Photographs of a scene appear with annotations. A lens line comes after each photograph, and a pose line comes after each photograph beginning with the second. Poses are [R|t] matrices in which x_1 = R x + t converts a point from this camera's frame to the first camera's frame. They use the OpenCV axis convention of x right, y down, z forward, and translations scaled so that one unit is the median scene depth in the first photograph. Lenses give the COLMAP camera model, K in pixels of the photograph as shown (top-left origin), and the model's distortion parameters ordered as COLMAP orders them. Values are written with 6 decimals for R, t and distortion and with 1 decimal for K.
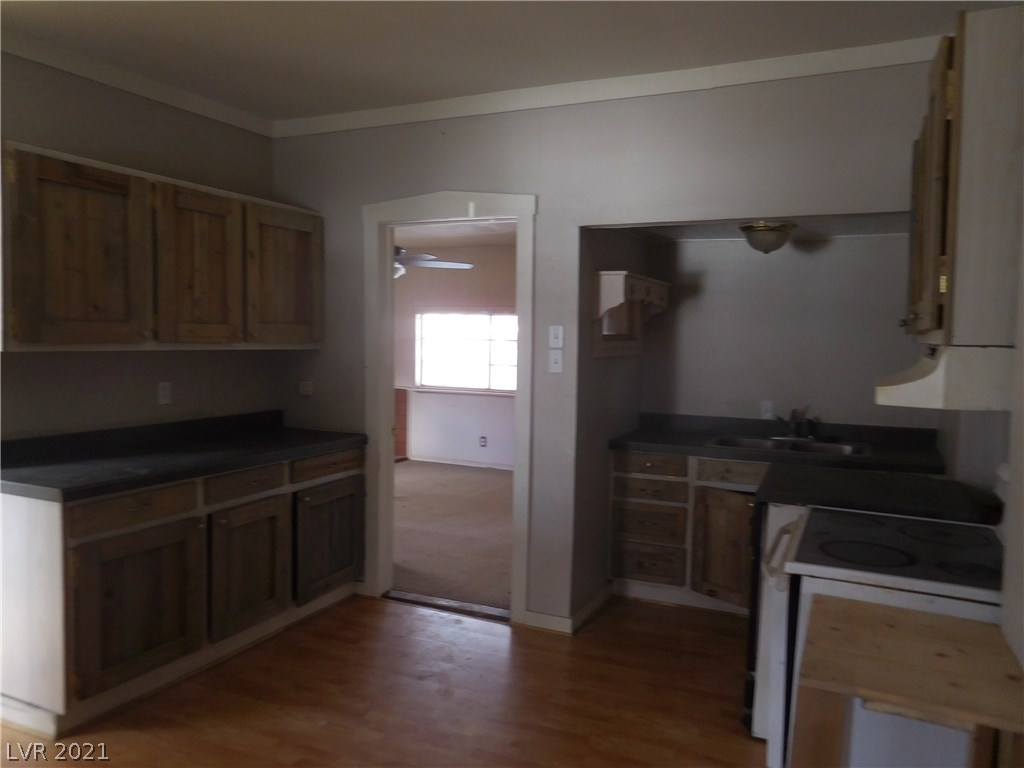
lens RADIAL K [[775.9, 0, 512.0], [0, 775.9, 384.0], [0, 0, 1]] dist [-0.008749, -0.005078]
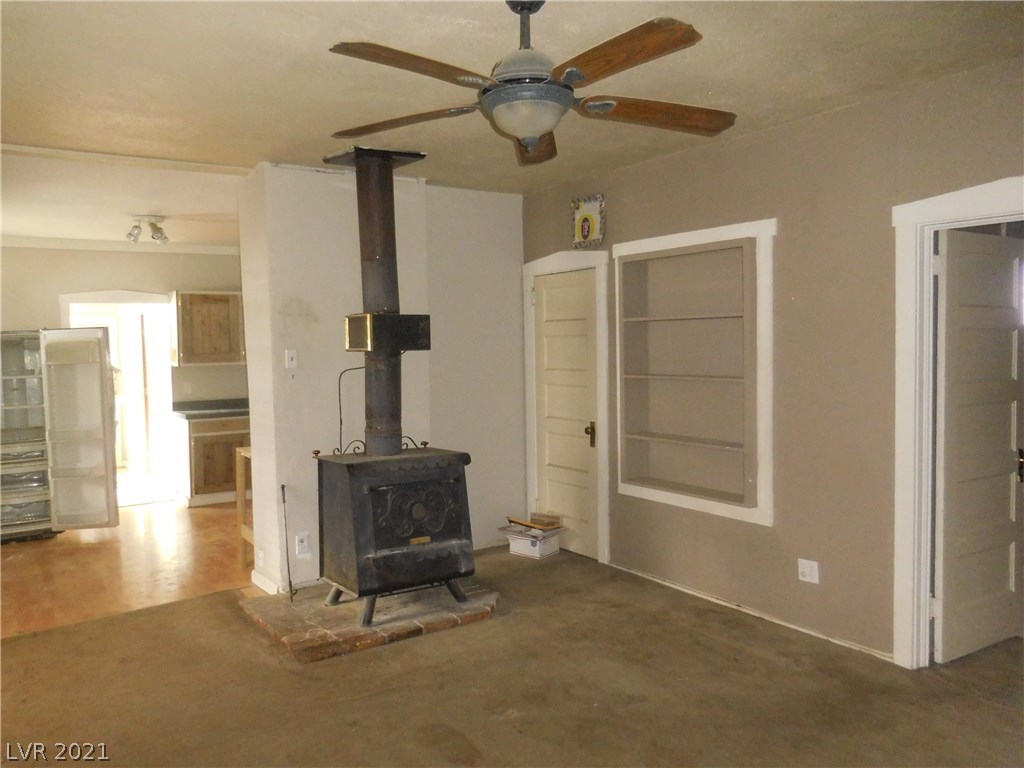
lens RADIAL K [[822.6, 0, 512.0], [0, 822.6, 384.0], [0, 0, 1]] dist [-0.004499, -0.001883]
pose [[0.845564, -0.009851, -0.533784, 1.451979], [-0.003246, 0.999716, -0.023592, 0.066057], [0.533865, 0.021681, 0.845292, -0.644430]]
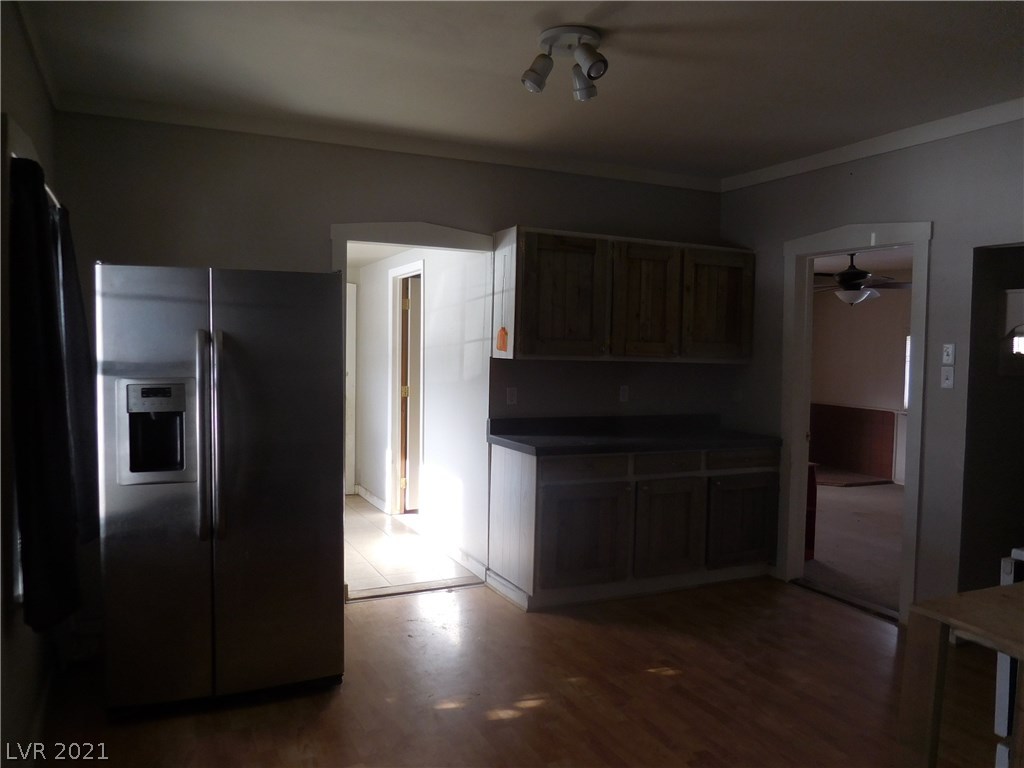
lens RADIAL K [[775.9, 0, 512.0], [0, 775.9, 384.0], [0, 0, 1]] dist [-0.008749, -0.005078]
pose [[0.773096, 0.030809, -0.633541, 0.264932], [-0.051440, 0.998575, -0.014211, 0.024728], [0.632200, 0.043576, 0.773579, -0.177299]]
